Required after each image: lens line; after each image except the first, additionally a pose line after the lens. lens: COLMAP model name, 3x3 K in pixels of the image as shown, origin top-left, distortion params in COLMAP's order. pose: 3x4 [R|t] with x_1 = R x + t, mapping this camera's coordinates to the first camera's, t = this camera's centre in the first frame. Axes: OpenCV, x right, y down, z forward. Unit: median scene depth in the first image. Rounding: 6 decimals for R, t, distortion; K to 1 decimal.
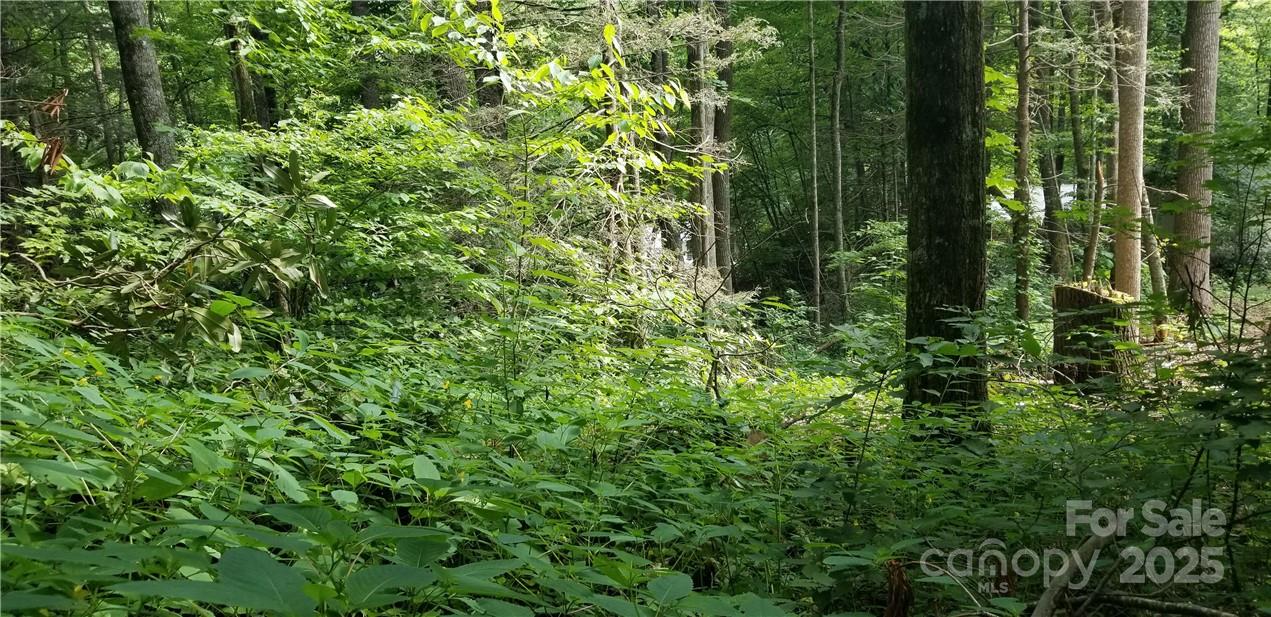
lens RADIAL K [[946.7, 0, 638.6], [0, 946.7, 279.8], [0, 0, 1]] dist [0.085346, -0.139722]
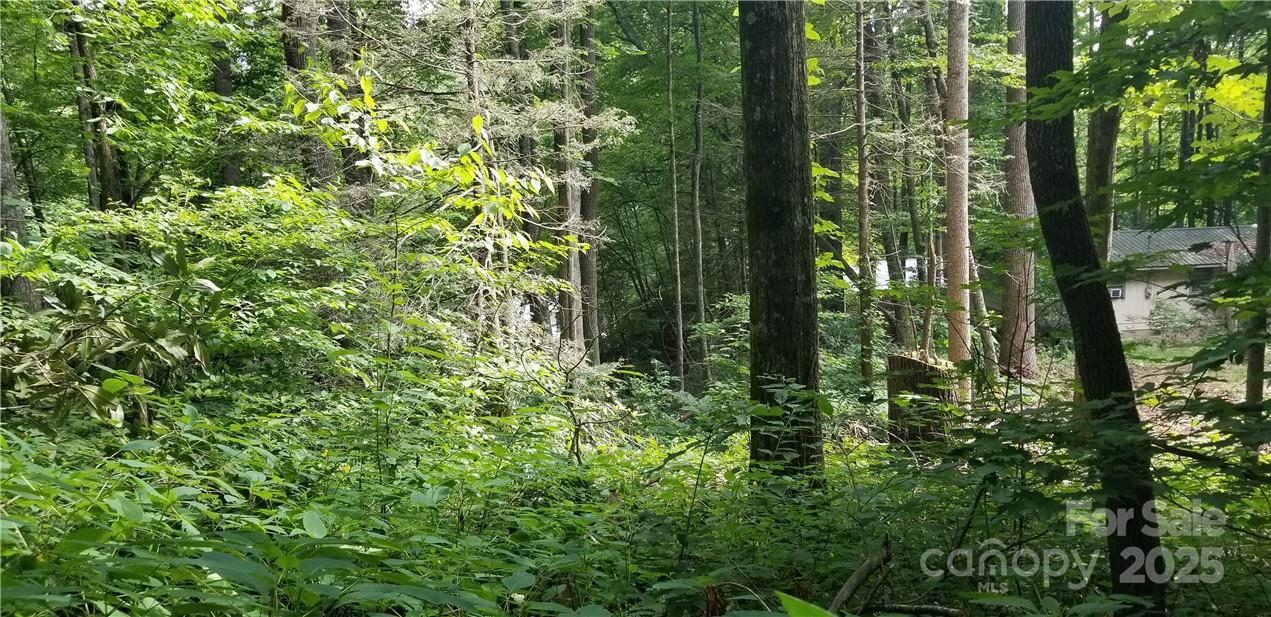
lens RADIAL K [[946.7, 0, 638.6], [0, 946.7, 279.8], [0, 0, 1]] dist [0.085346, -0.139722]
pose [[0.990621, 0.001032, 0.136636, 0.002049], [0.009162, 0.997219, -0.073960, -0.001529], [-0.136333, 0.074518, 0.987856, -0.057977]]
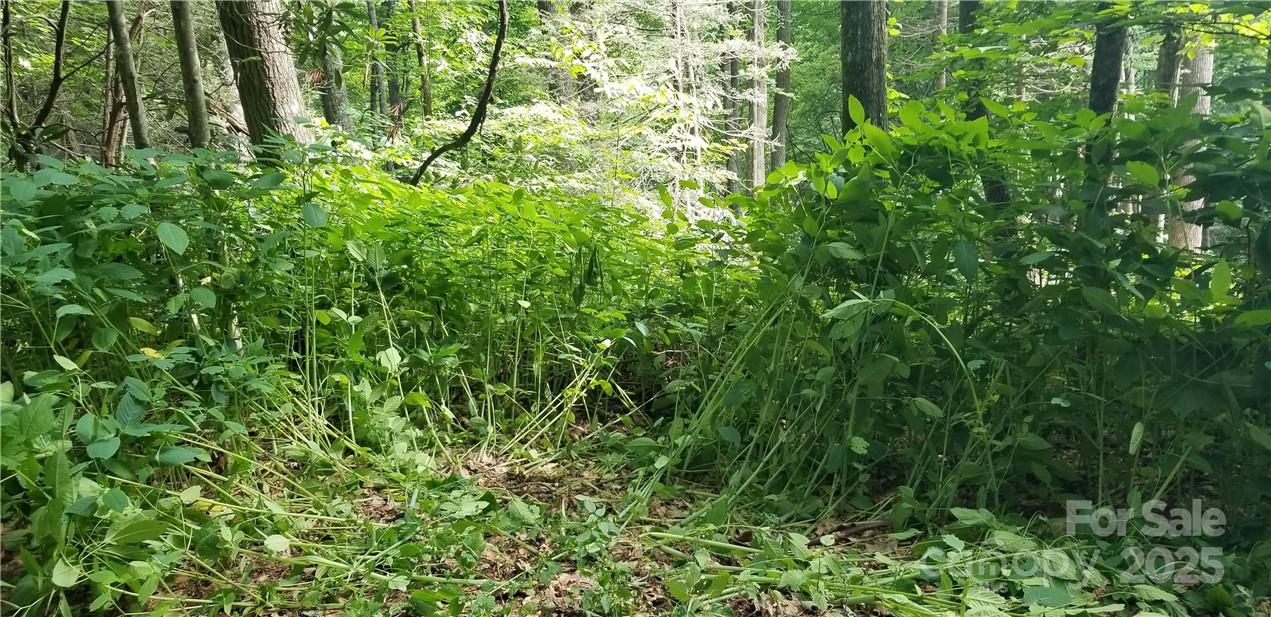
lens RADIAL K [[946.7, 0, 638.6], [0, 946.7, 279.8], [0, 0, 1]] dist [0.085346, -0.139722]
pose [[0.995921, 0.029068, -0.085416, 0.048680], [-0.027249, 0.999378, 0.022386, 0.058926], [0.086013, -0.019967, 0.996094, -0.489978]]
